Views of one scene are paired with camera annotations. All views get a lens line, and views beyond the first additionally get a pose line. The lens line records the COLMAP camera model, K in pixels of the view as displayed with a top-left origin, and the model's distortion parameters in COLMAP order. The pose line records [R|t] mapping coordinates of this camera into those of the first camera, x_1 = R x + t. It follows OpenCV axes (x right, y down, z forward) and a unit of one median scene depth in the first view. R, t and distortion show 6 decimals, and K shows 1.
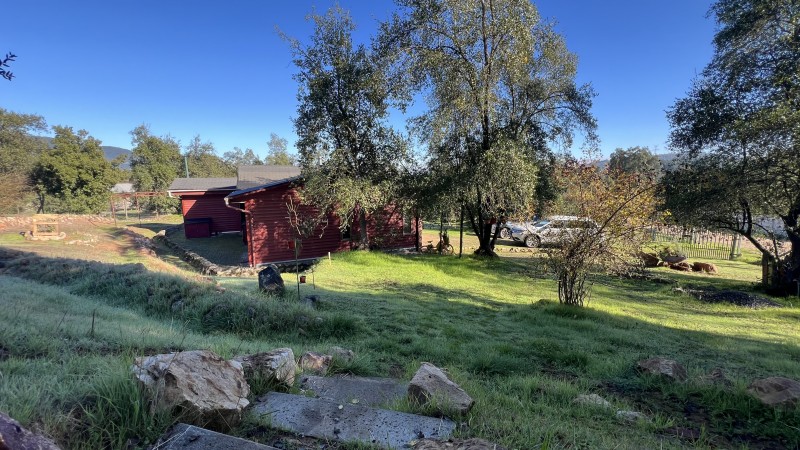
lens RADIAL K [[322.1, 0, 400.6], [0, 322.1, 222.5], [0, 0, 1]] dist [-0.001473, 0.000276]
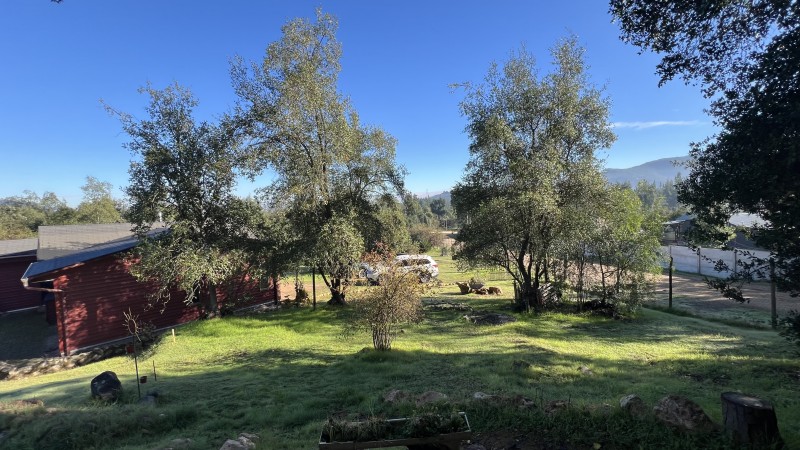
lens RADIAL K [[322.1, 0, 400.6], [0, 322.1, 222.5], [0, 0, 1]] dist [-0.001473, 0.000276]
pose [[0.920581, -0.043775, 0.388091, 0.046195], [0.081756, 0.993282, -0.081894, -0.084134], [-0.381899, 0.107119, 0.917975, -0.180344]]
